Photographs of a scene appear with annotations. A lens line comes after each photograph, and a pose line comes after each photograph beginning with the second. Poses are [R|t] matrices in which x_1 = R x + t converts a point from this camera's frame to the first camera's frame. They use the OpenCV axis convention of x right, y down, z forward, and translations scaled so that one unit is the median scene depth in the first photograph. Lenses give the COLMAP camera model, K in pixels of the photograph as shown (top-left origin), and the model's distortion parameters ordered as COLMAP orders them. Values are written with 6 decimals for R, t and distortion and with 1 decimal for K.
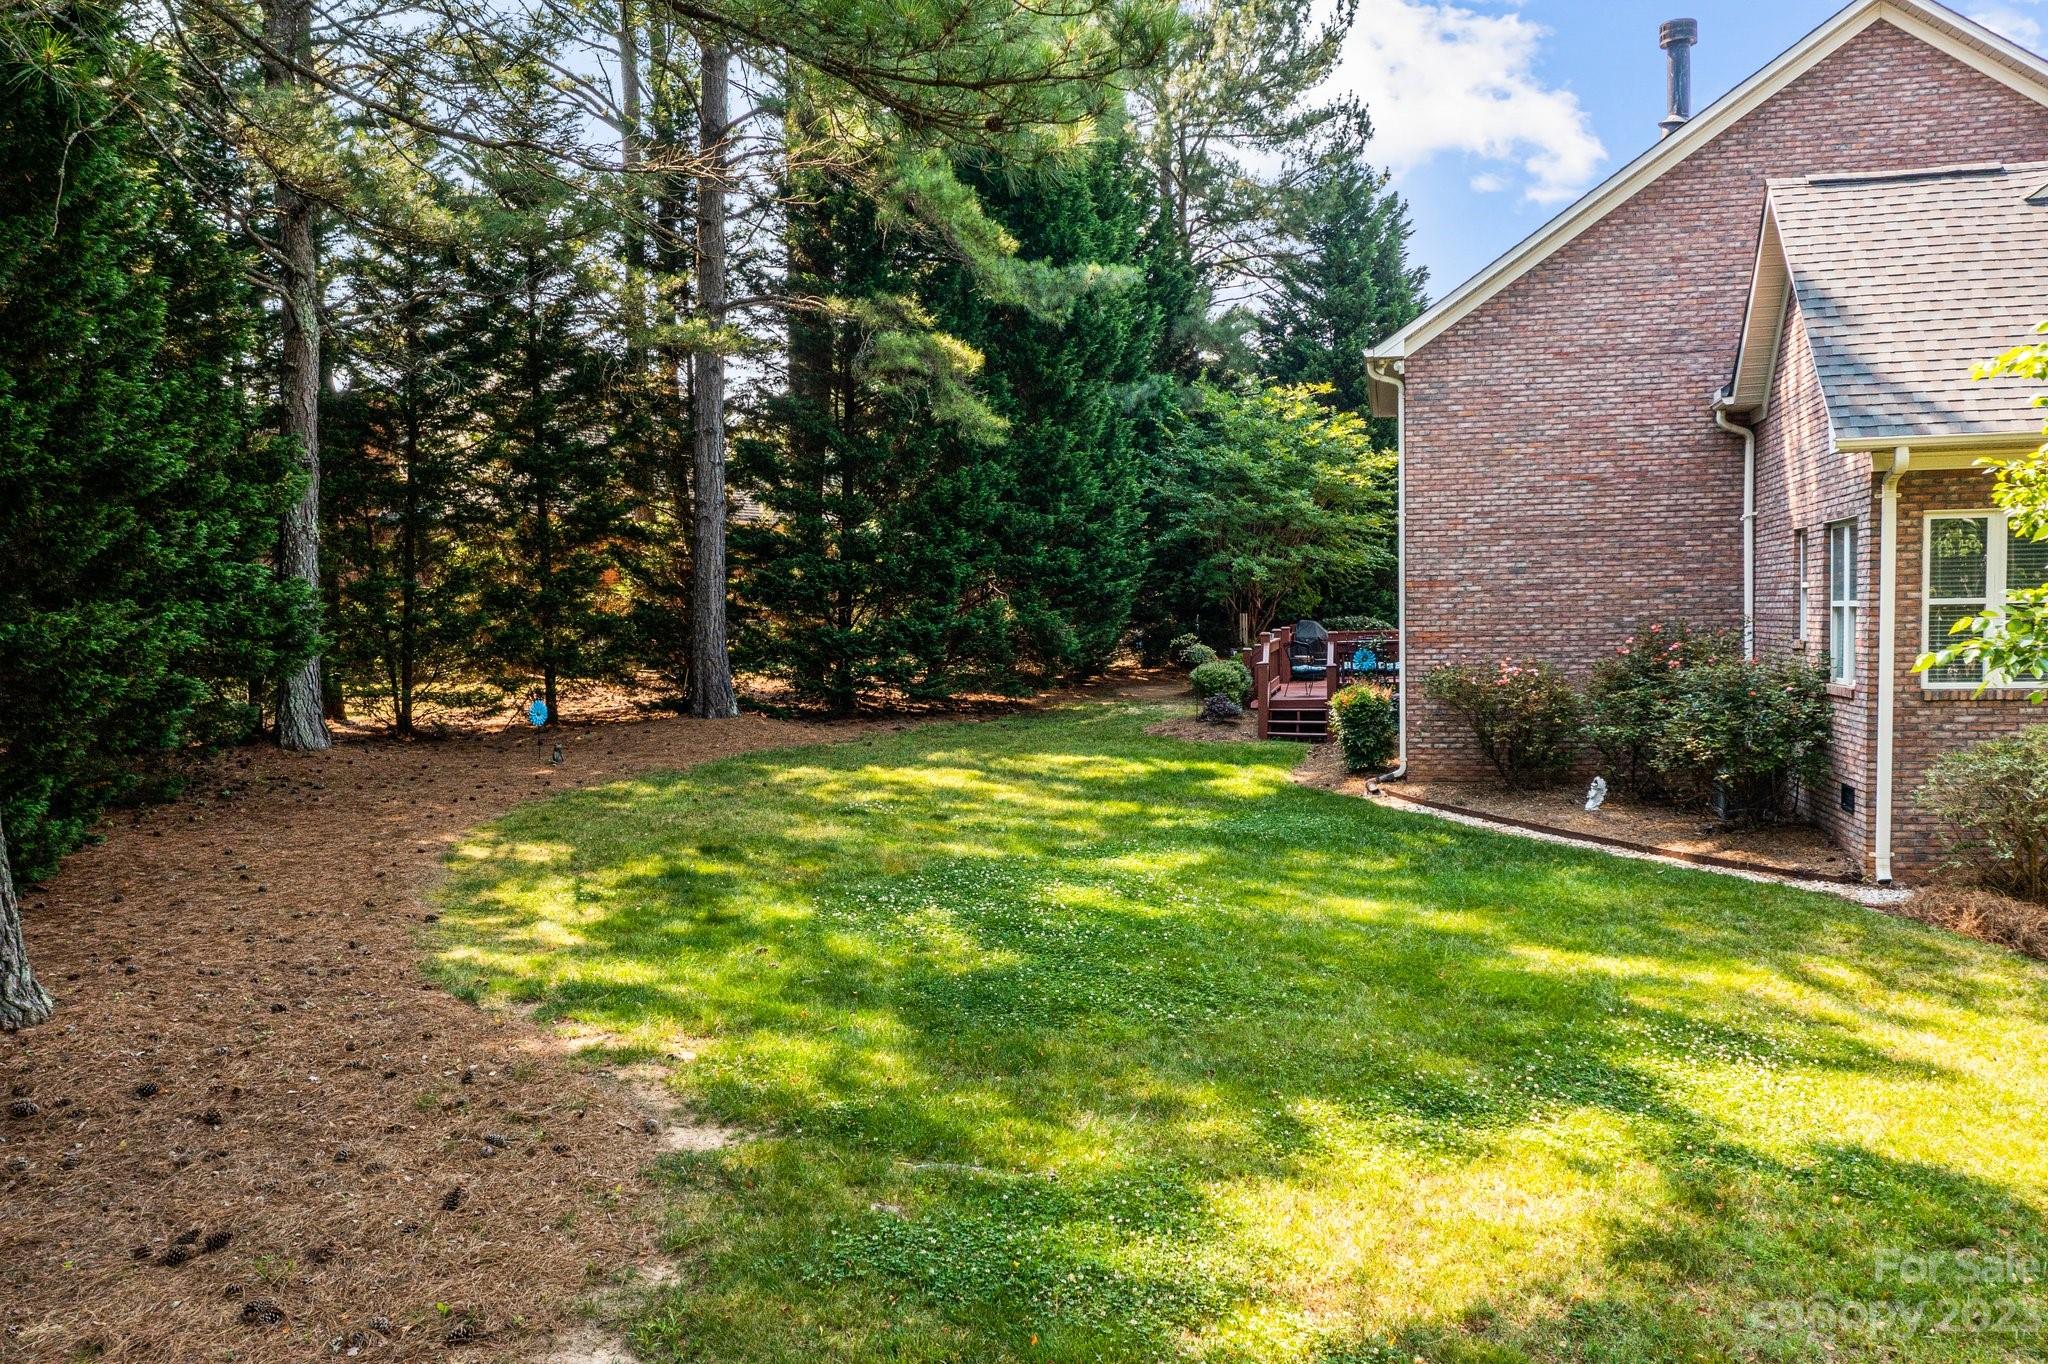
lens RADIAL K [[1622.4, 0, 1029.6], [0, 1622.4, 726.8], [0, 0, 1]] dist [-0.007393, -0.003308]
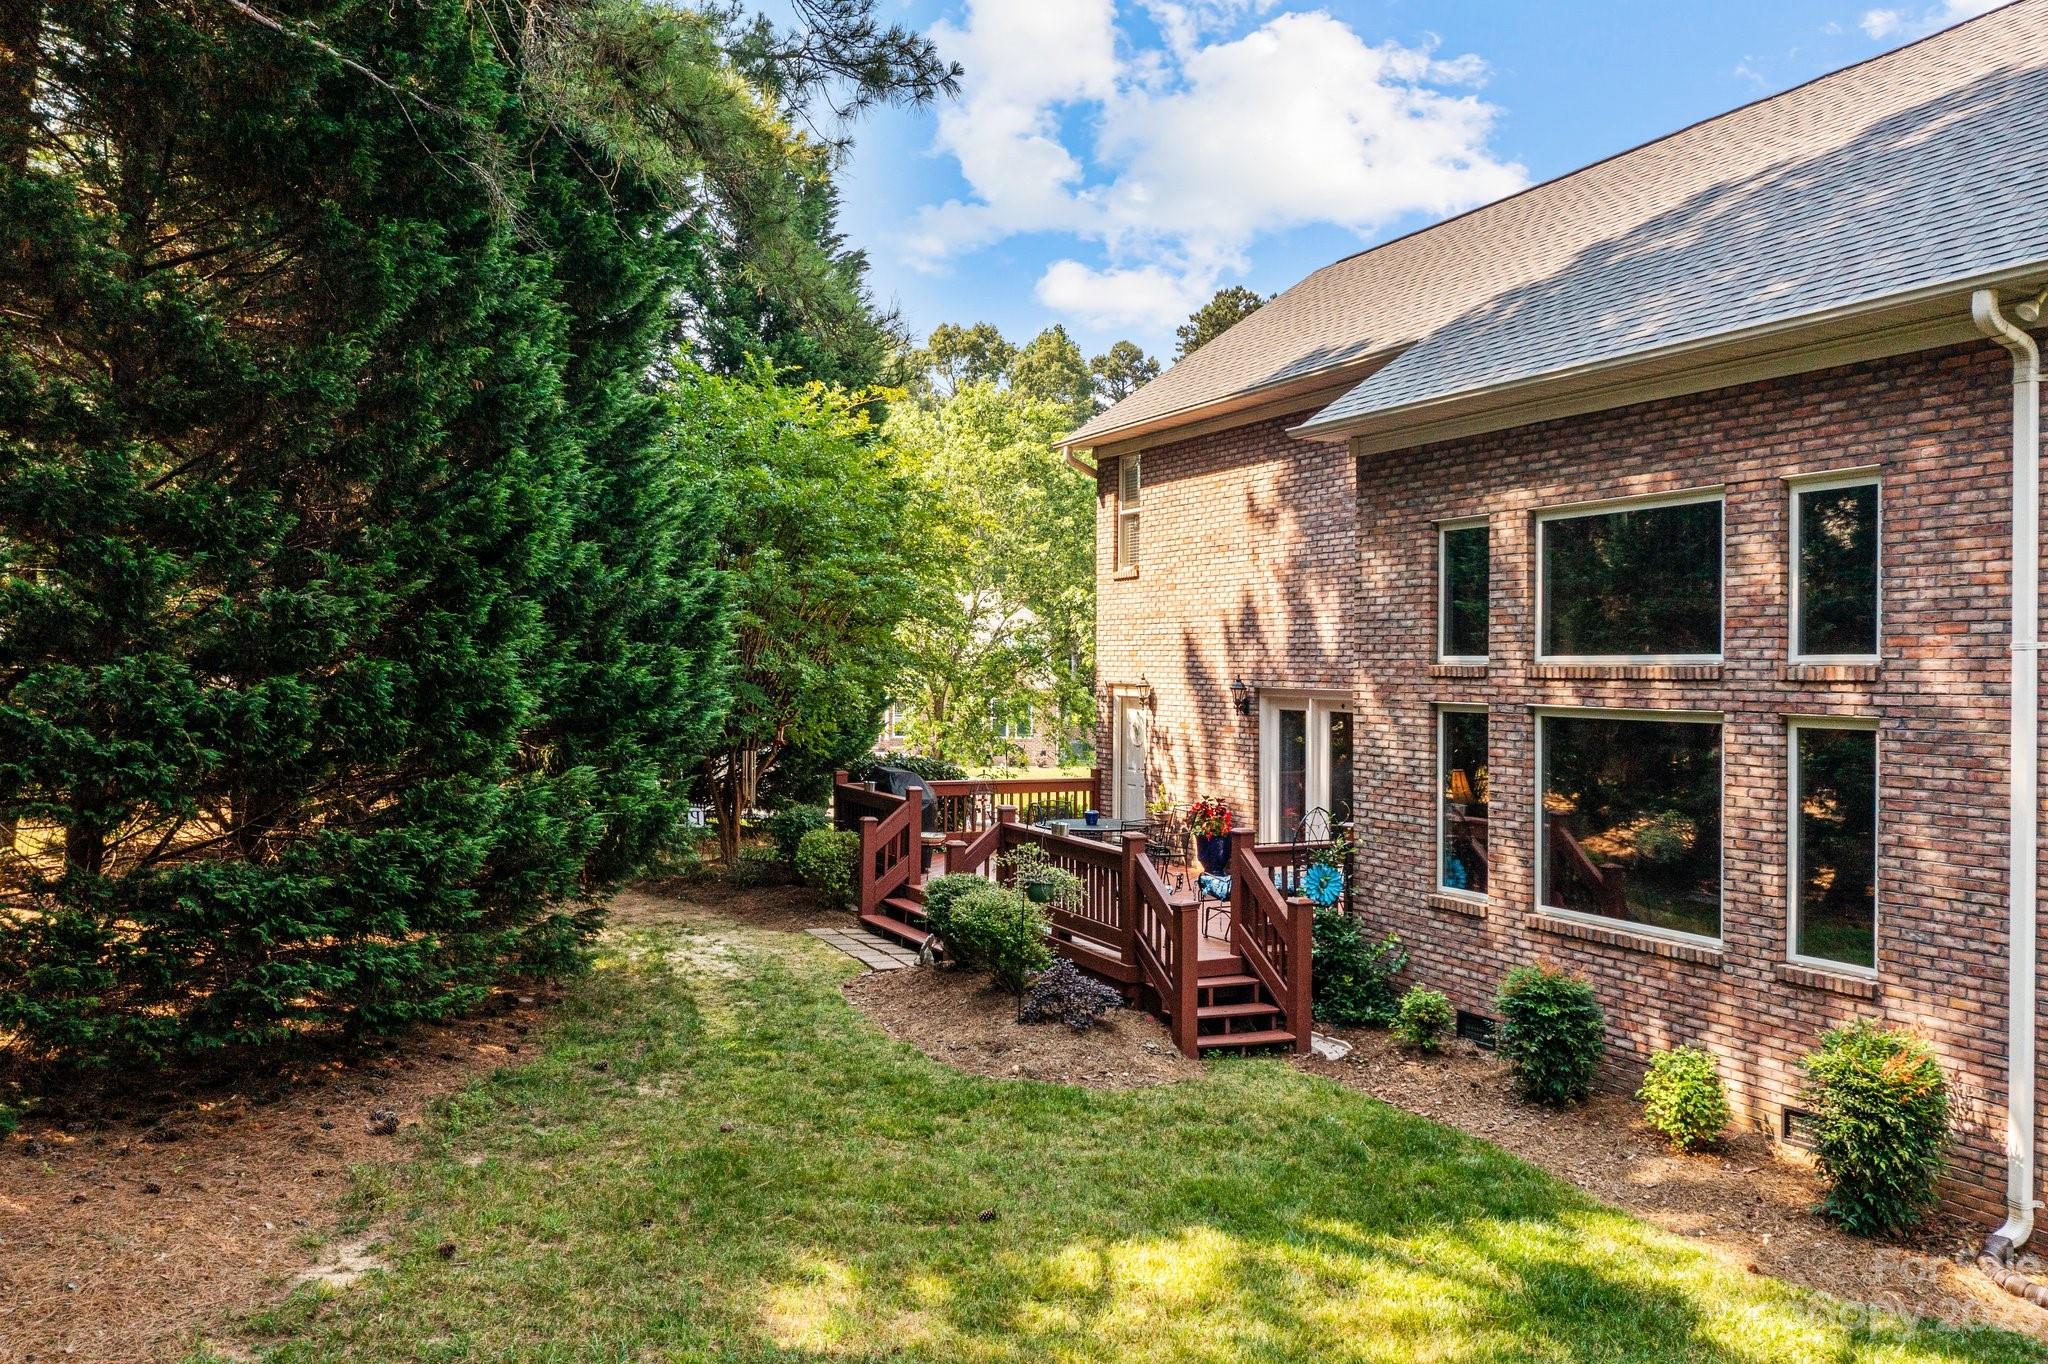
lens RADIAL K [[1611.2, 0, 1017.1], [0, 1611.2, 681.5], [0, 0, 1]] dist [-0.015446, -0.007785]
pose [[0.801396, 0.021354, 0.597752, -0.182106], [0.020059, 0.997841, -0.062540, -0.073045], [-0.597797, 0.062109, 0.799238, 0.601700]]
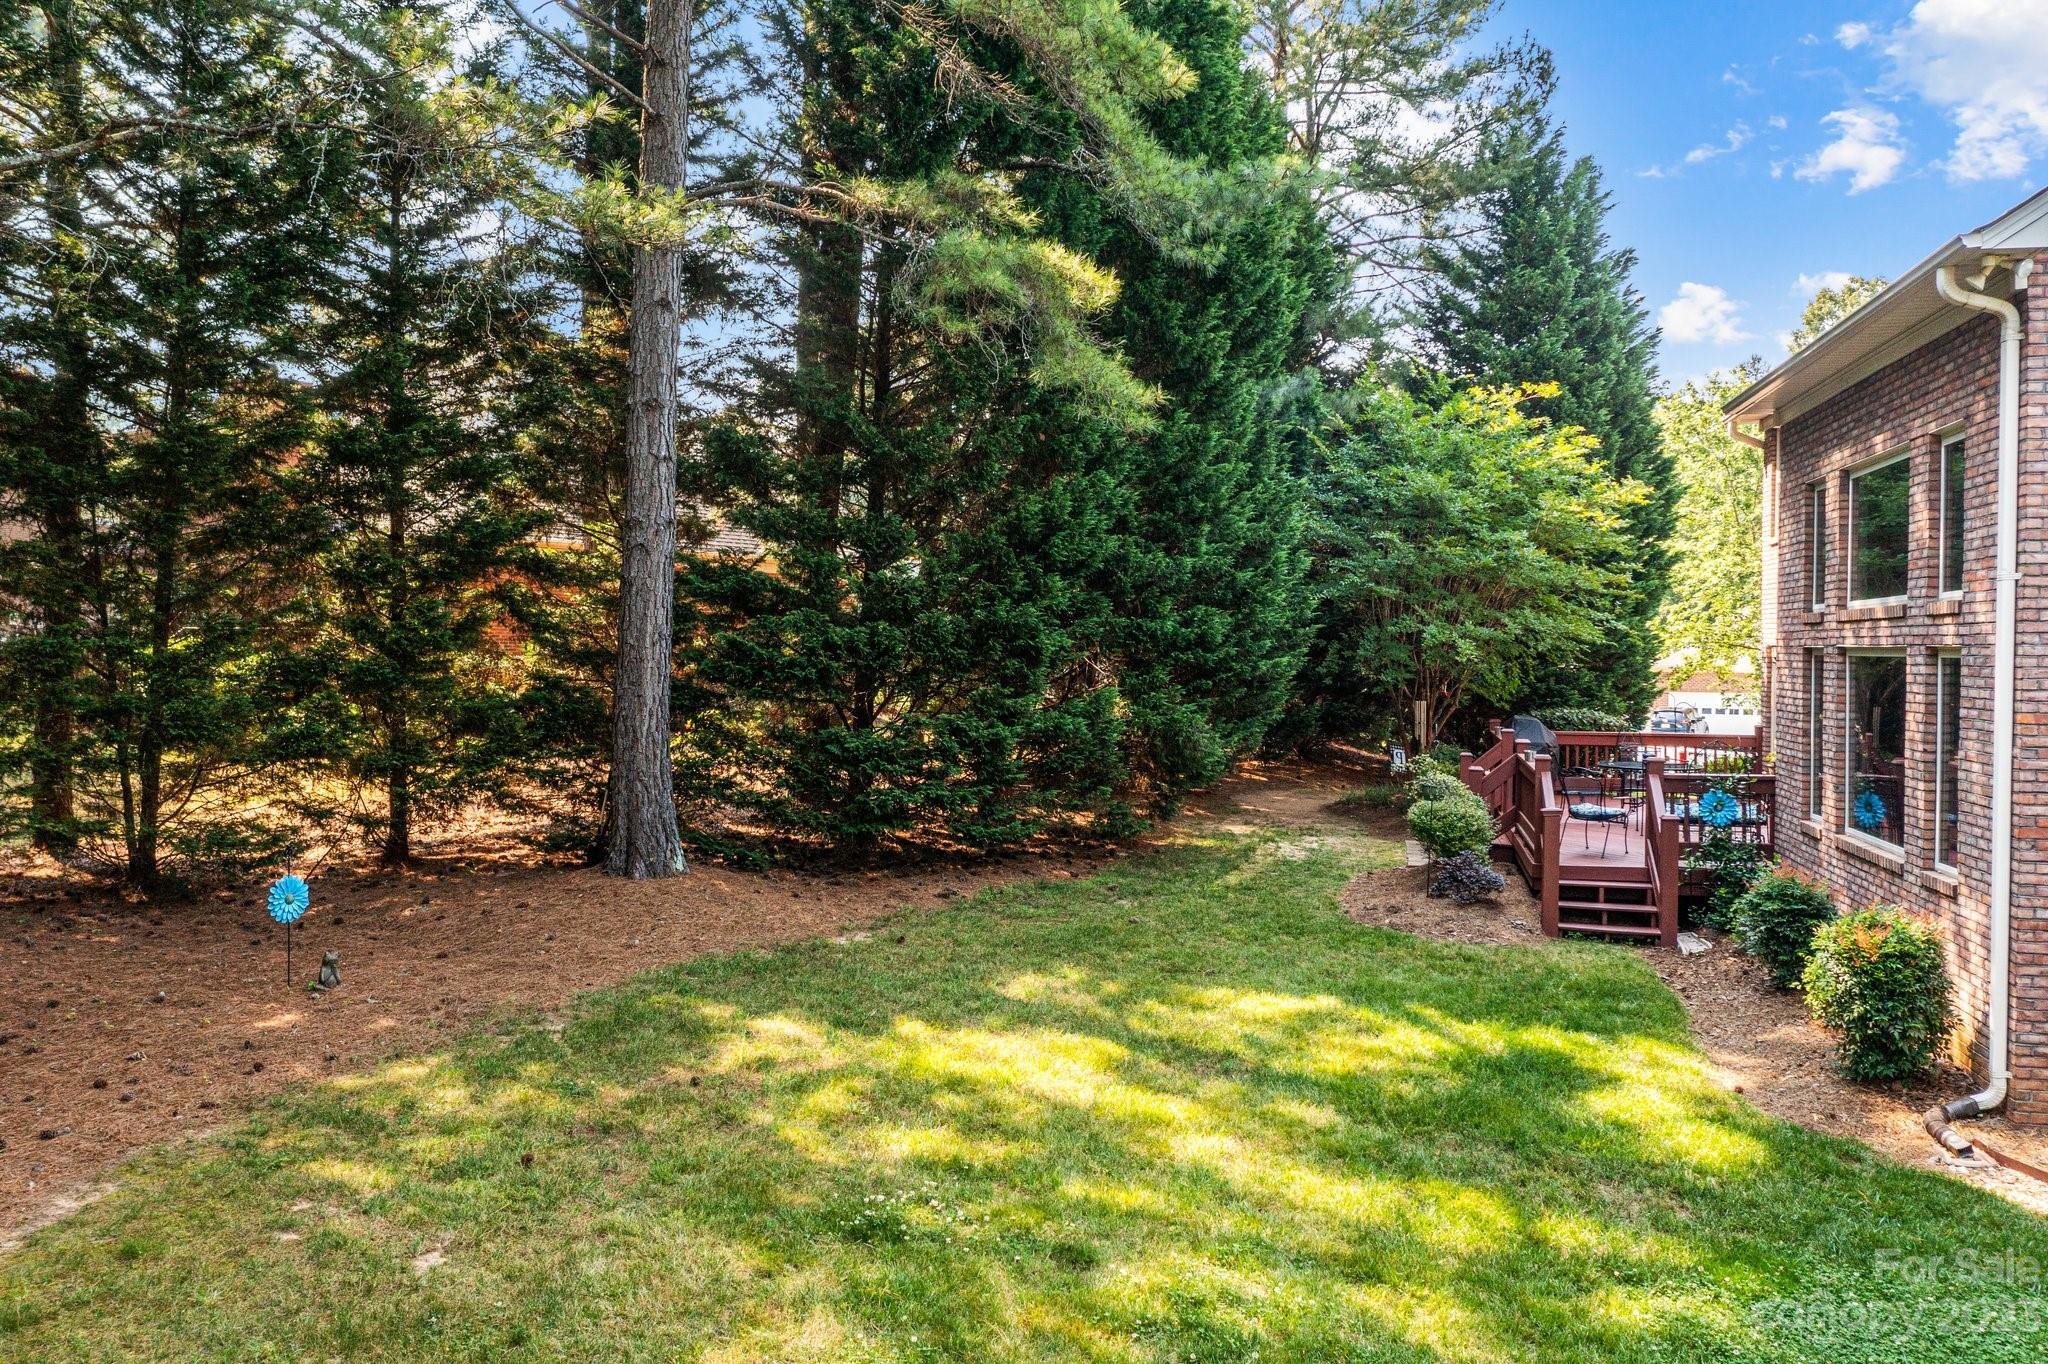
lens RADIAL K [[1611.2, 0, 1017.1], [0, 1611.2, 681.5], [0, 0, 1]] dist [-0.015446, -0.007785]
pose [[0.999477, 0.027640, -0.016784, -0.044417], [-0.028478, 0.998242, -0.051981, -0.047613], [0.015318, 0.052431, 0.998507, 0.375060]]
